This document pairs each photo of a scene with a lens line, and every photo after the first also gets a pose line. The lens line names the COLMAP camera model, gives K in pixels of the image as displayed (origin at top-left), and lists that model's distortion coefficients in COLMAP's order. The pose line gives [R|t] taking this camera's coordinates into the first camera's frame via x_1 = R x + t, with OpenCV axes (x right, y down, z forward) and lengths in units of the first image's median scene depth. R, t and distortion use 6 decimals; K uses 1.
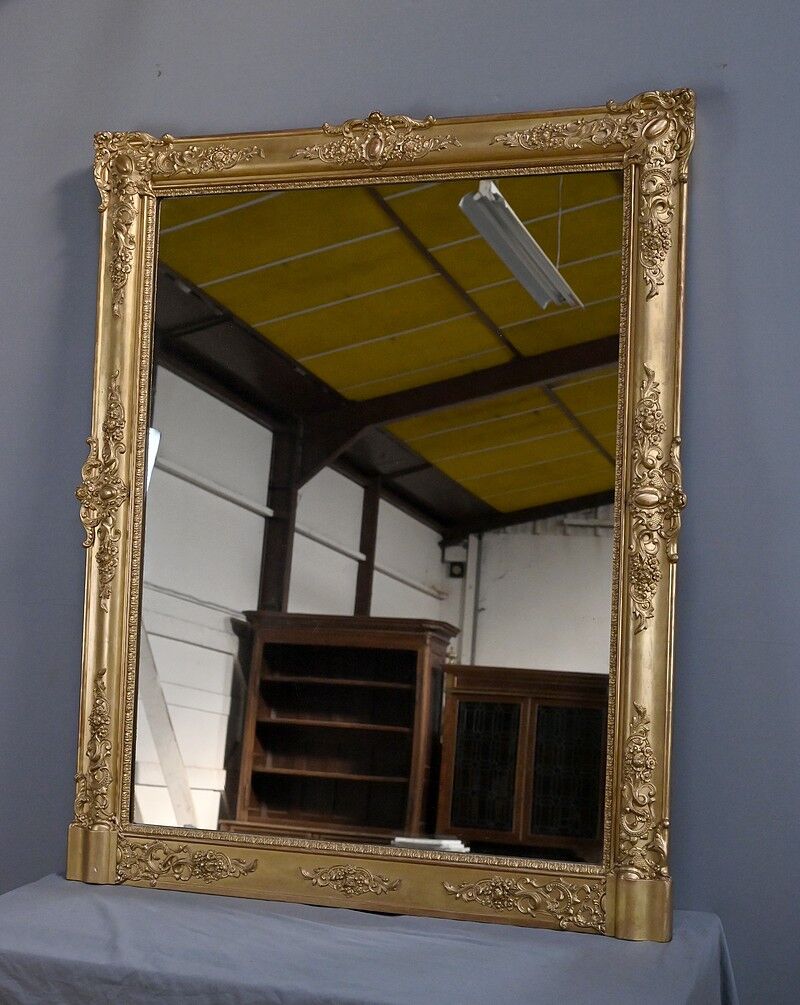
lens RADIAL K [[1698.1, 0, 400.0], [0, 1698.1, 502.5], [0, 0, 1]] dist [0.006330, 0.049911]
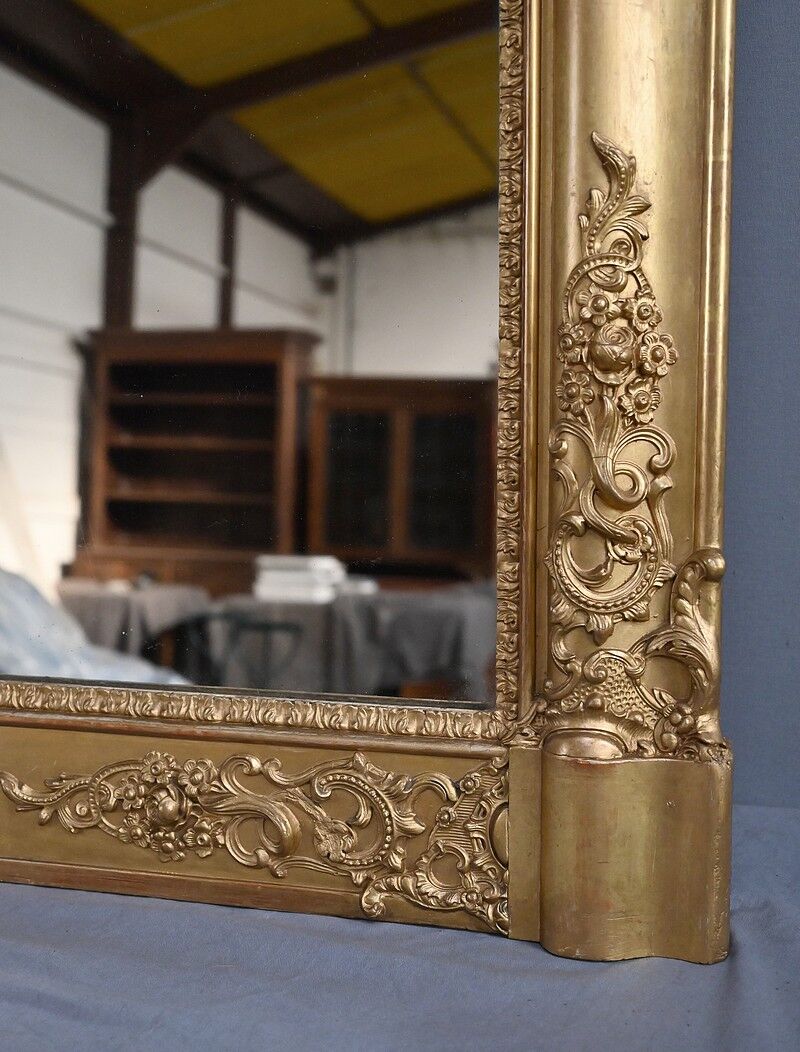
lens RADIAL K [[1476.3, 0, 400.0], [0, 1476.3, 526.0], [0, 0, 1]] dist [-0.011672, -0.013689]
pose [[0.996997, -0.050802, 0.058444, 0.090210], [0.039650, 0.983189, 0.178235, 0.136357], [-0.066517, -0.175383, 0.982251, 0.760394]]
